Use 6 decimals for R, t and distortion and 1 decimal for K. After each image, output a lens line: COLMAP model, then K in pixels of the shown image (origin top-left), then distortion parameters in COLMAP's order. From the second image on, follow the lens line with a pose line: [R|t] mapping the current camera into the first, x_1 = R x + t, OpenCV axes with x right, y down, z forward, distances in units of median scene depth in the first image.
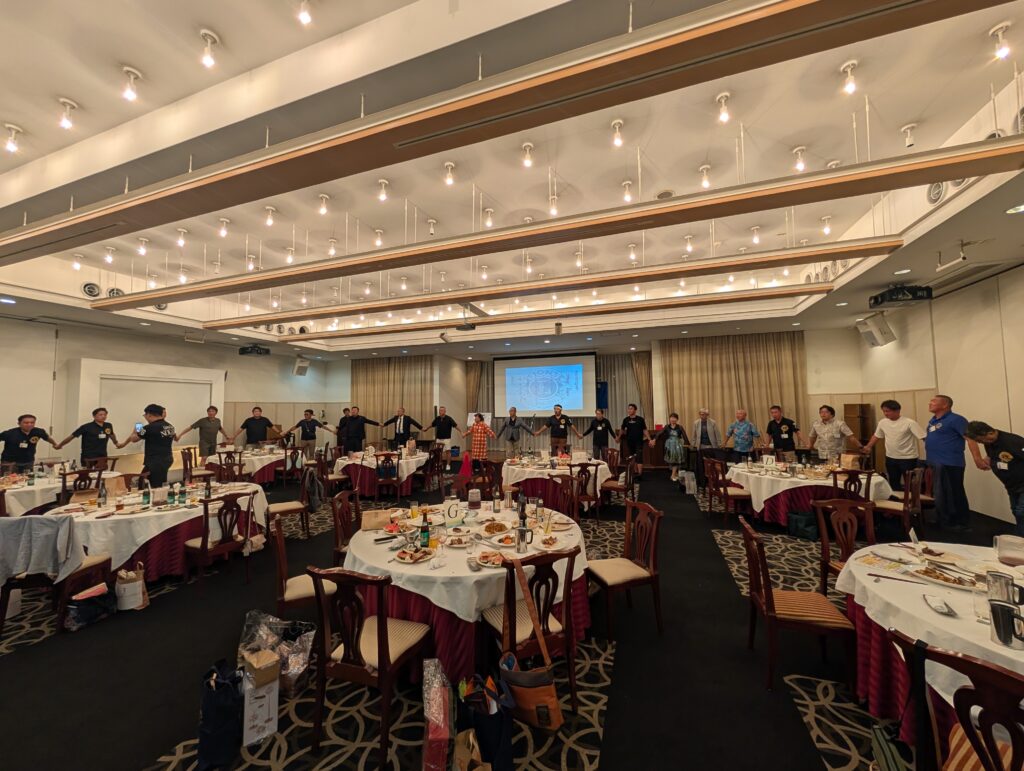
lens RADIAL K [[385.3, 0, 516.9], [0, 385.3, 387.7], [0, 0, 1]] dist [-0.002069, -0.000219]
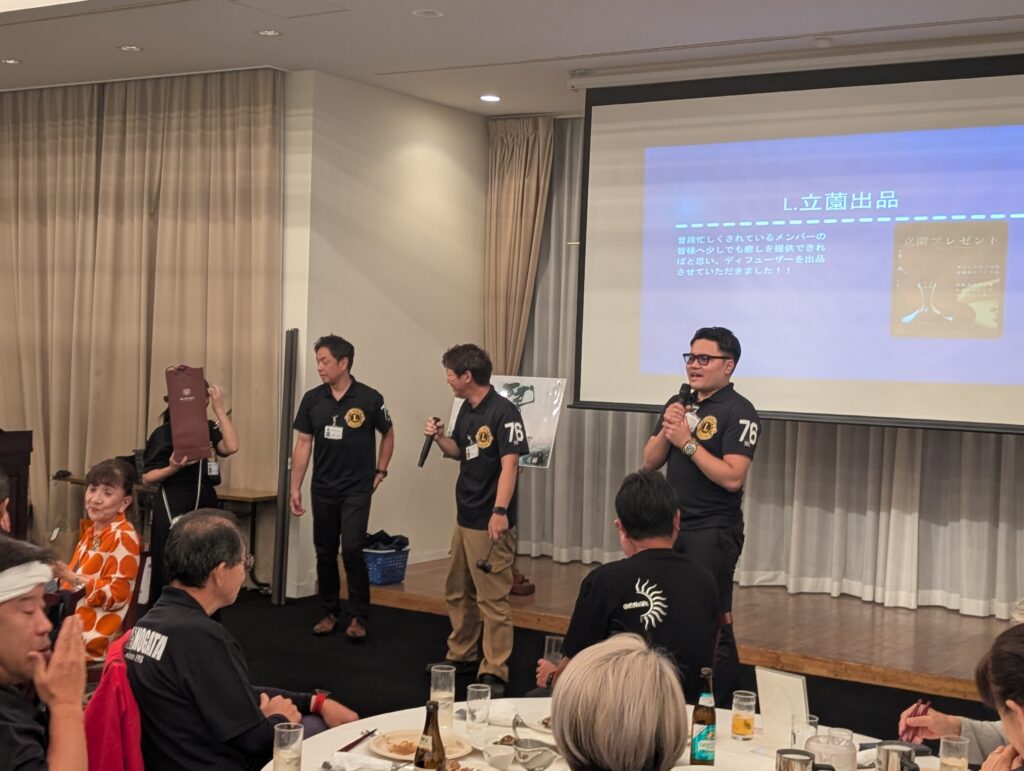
lens RADIAL K [[1460.5, 0, 510.7], [0, 1460.5, 402.5], [0, 0, 1]] dist [0.297374, -1.421548]
pose [[0.968635, 0.055516, -0.242205, 0.107693], [-0.034068, 0.995189, 0.091861, 0.012552], [0.246140, -0.080729, 0.965866, 0.340785]]
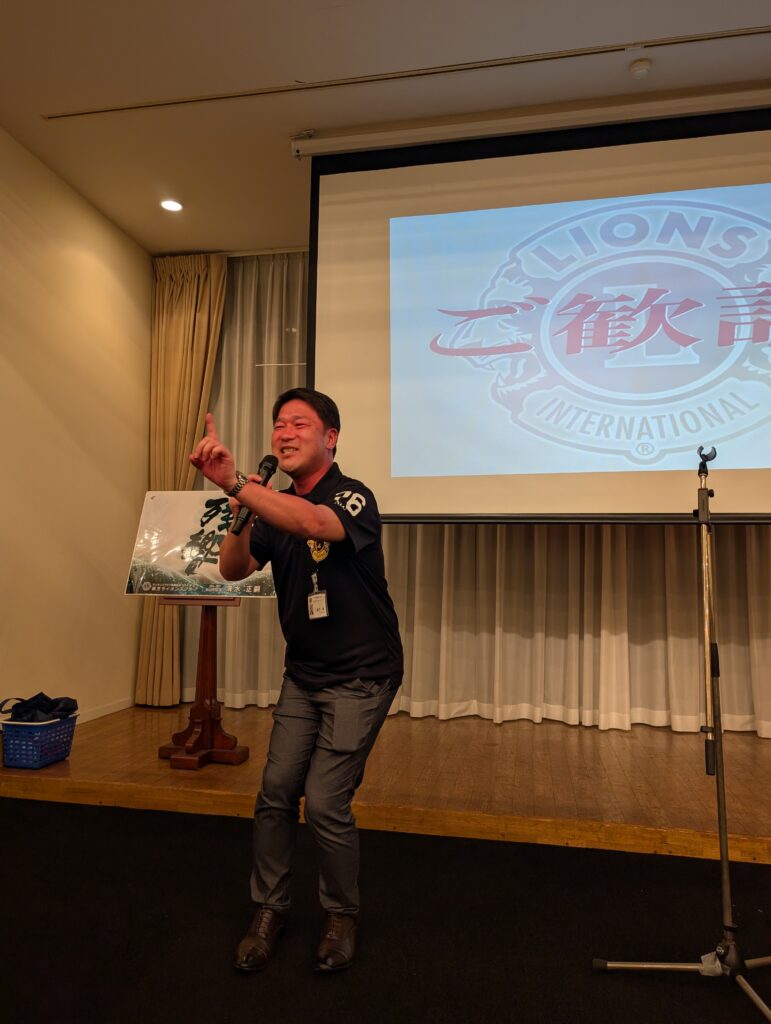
lens RADIAL K [[748.4, 0, 371.1], [0, 748.4, 505.9], [0, 0, 1]] dist [0.006700, -0.001180]
pose [[0.991617, 0.039286, 0.123092, -0.086193], [-0.035205, 0.998762, -0.035152, 0.100791], [-0.124321, 0.030524, 0.991772, 0.843649]]
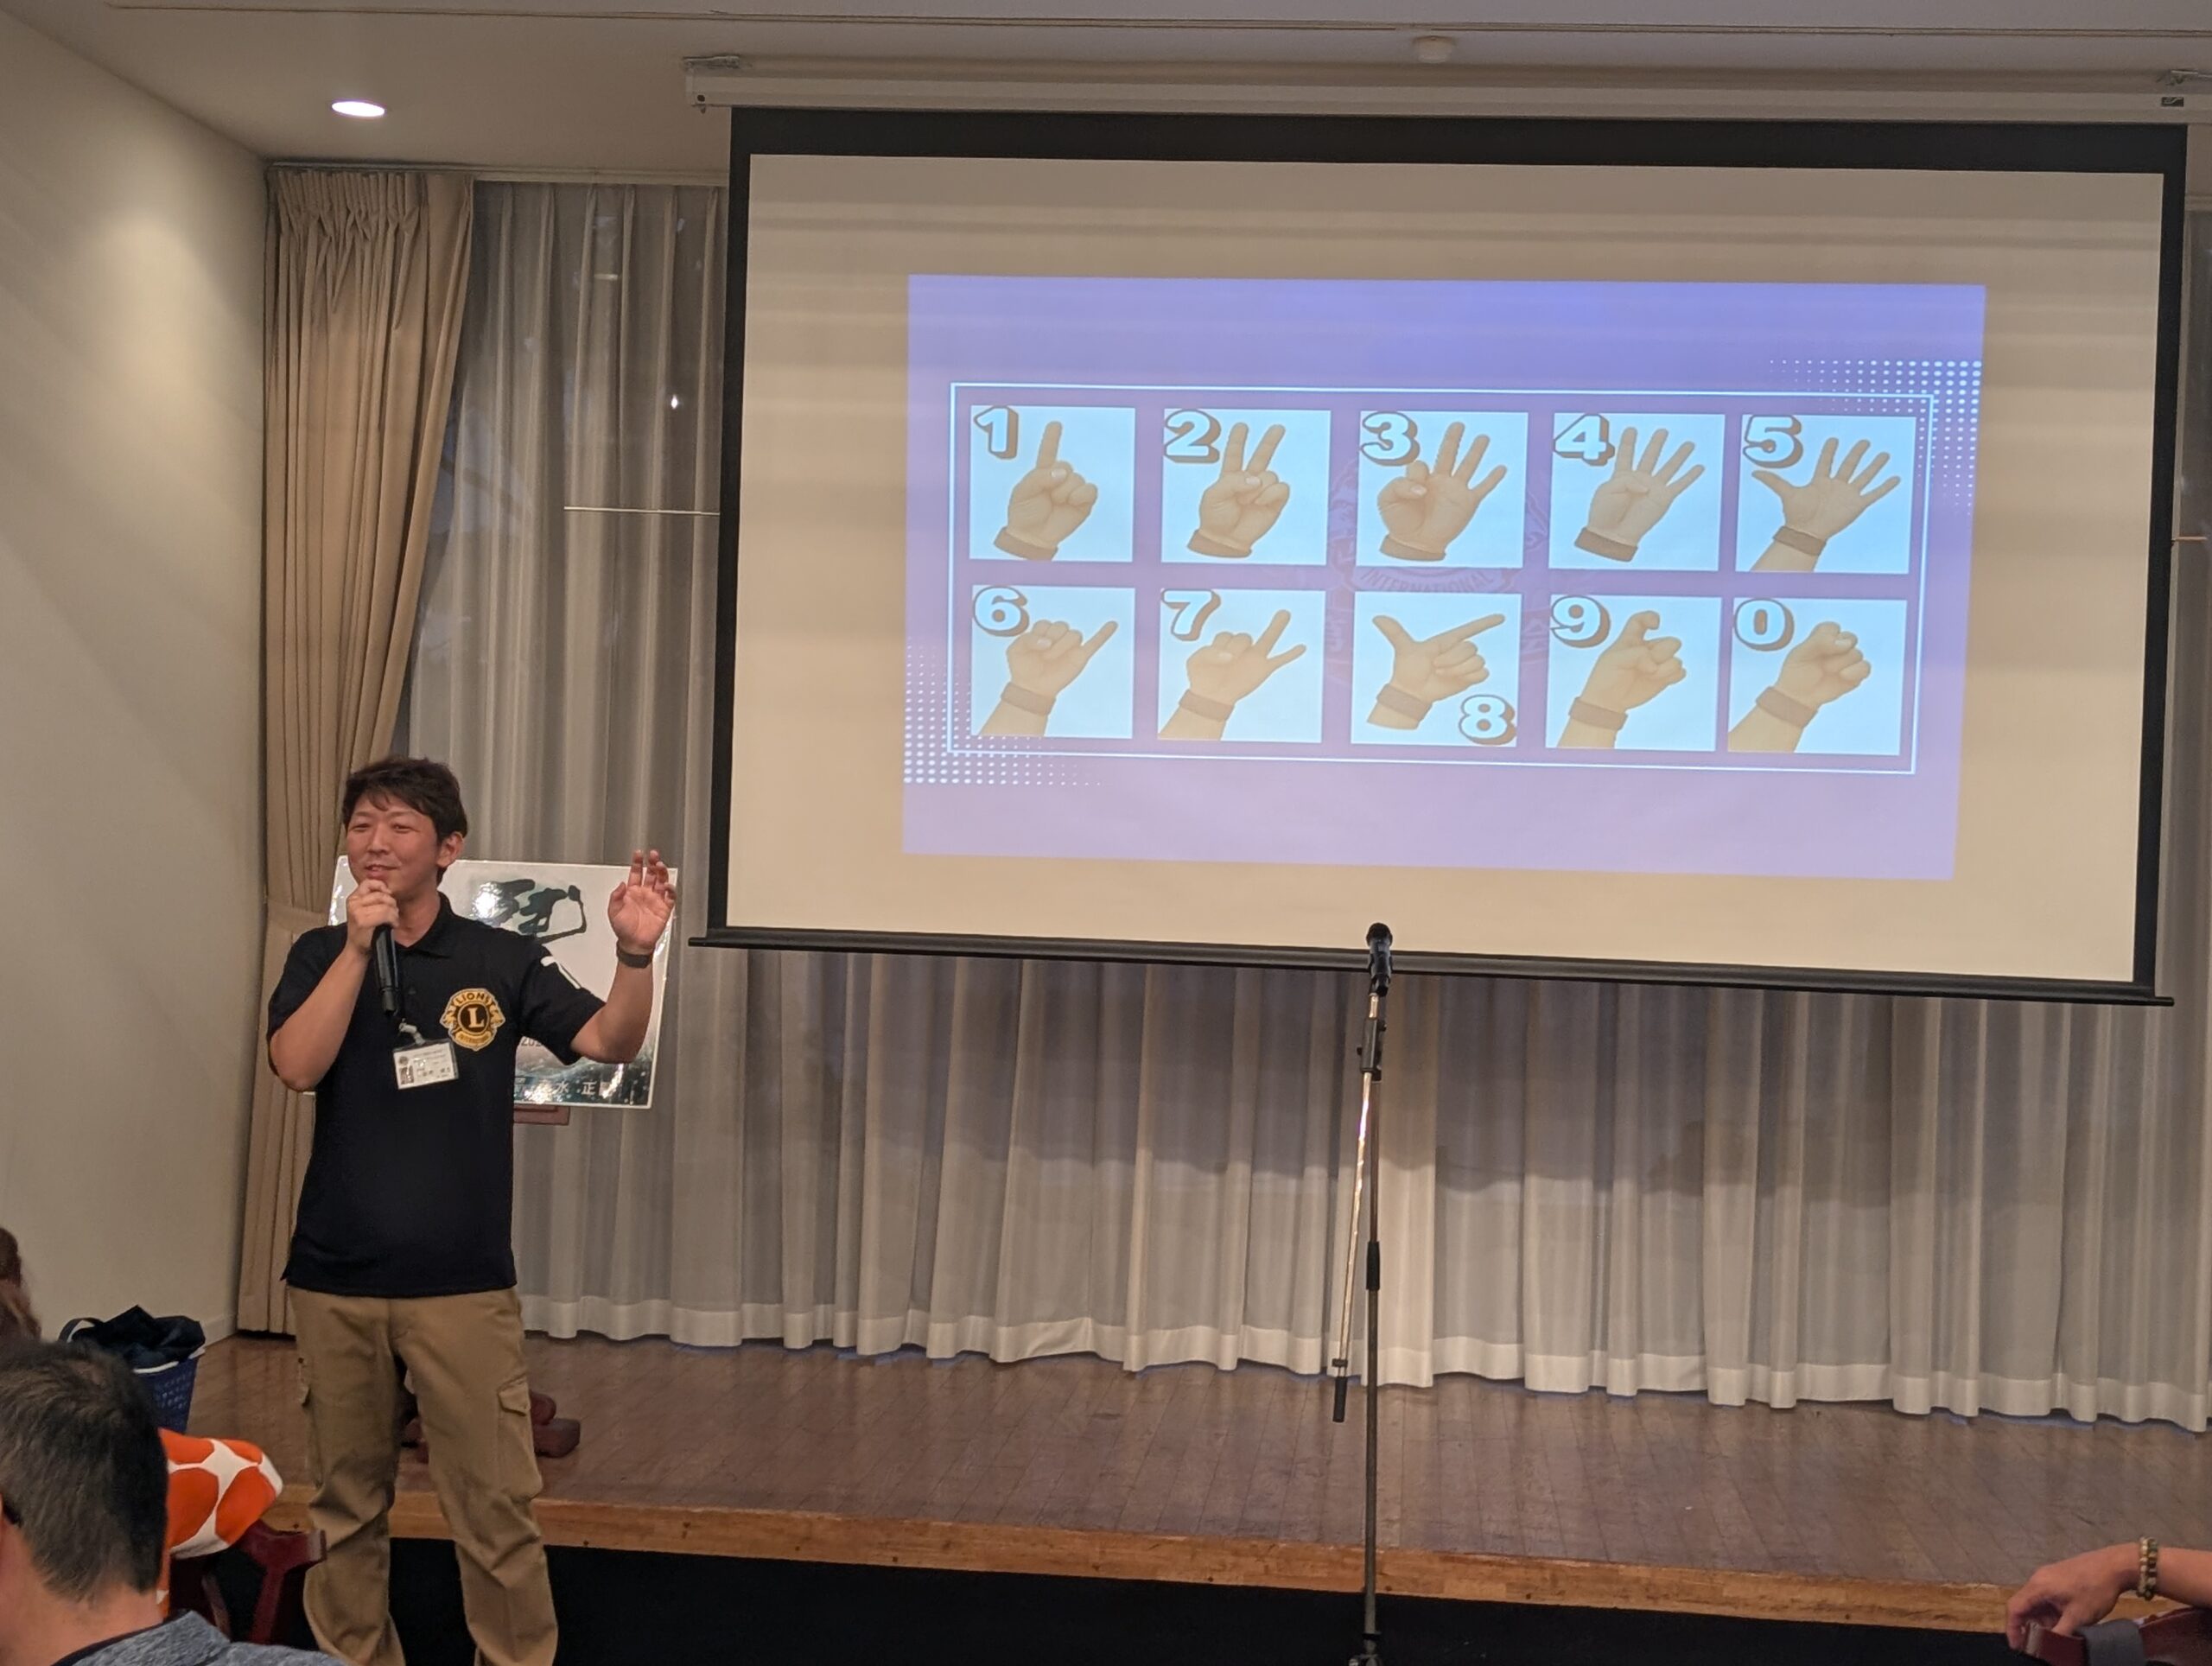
lens RADIAL K [[3074.5, 0, 1122.7], [0, 3074.5, 851.5], [0, 0, 1]] dist [0.220371, -0.966441]
pose [[0.970997, 0.043094, 0.235176, -0.149786], [-0.060203, 0.995998, 0.066057, 0.022263], [-0.231388, -0.078300, 0.969705, 0.503505]]
